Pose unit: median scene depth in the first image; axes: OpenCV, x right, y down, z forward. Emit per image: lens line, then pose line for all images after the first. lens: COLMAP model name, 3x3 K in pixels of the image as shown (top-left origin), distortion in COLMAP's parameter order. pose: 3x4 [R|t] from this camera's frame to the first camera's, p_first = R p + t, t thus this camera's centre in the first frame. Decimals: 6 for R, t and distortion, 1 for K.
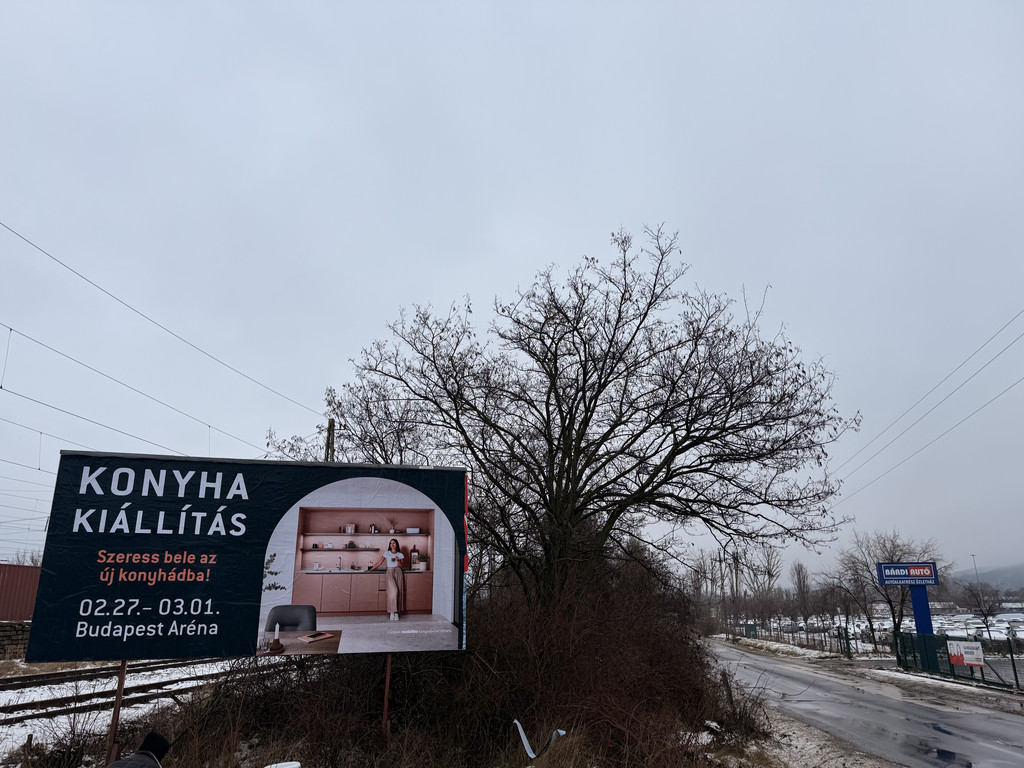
lens RADIAL K [[718.2, 0, 491.5], [0, 718.2, 399.2], [0, 0, 1]] dist [0.042051, -0.001774]
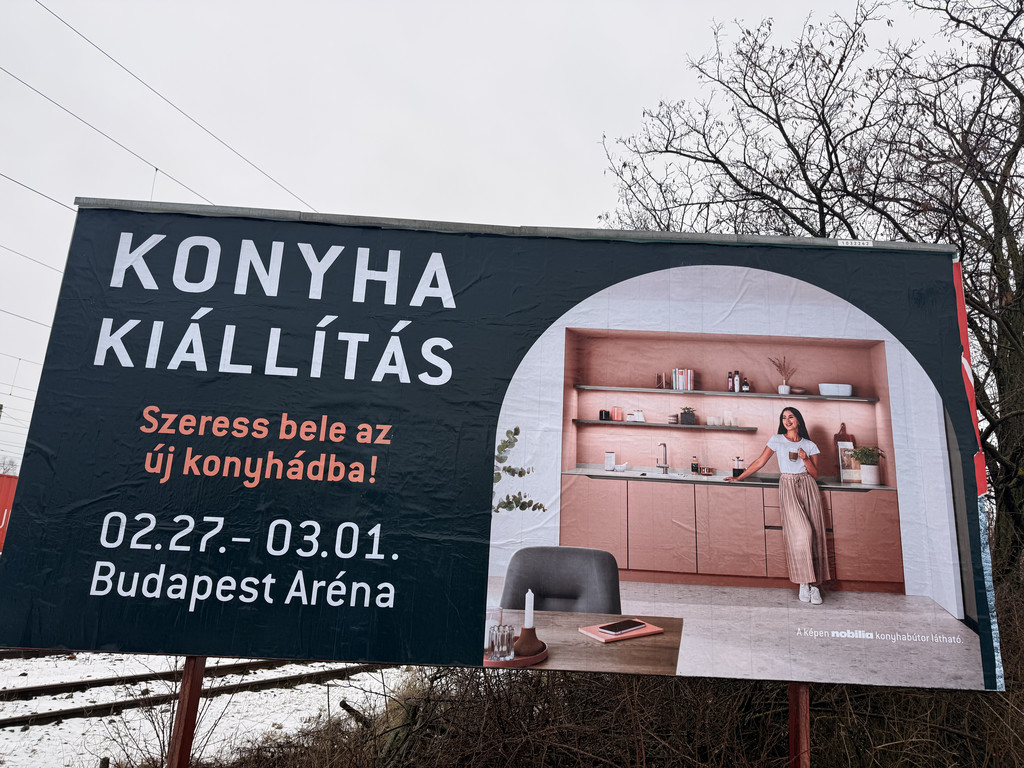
lens RADIAL K [[727.0, 0, 512.0], [0, 727.0, 384.0], [0, 0, 1]] dist [0.128137, -0.137364]
pose [[0.967726, -0.008807, -0.251849, -0.145058], [0.019628, 0.998987, 0.040488, 0.127295], [0.251237, -0.044125, 0.966919, 0.435049]]
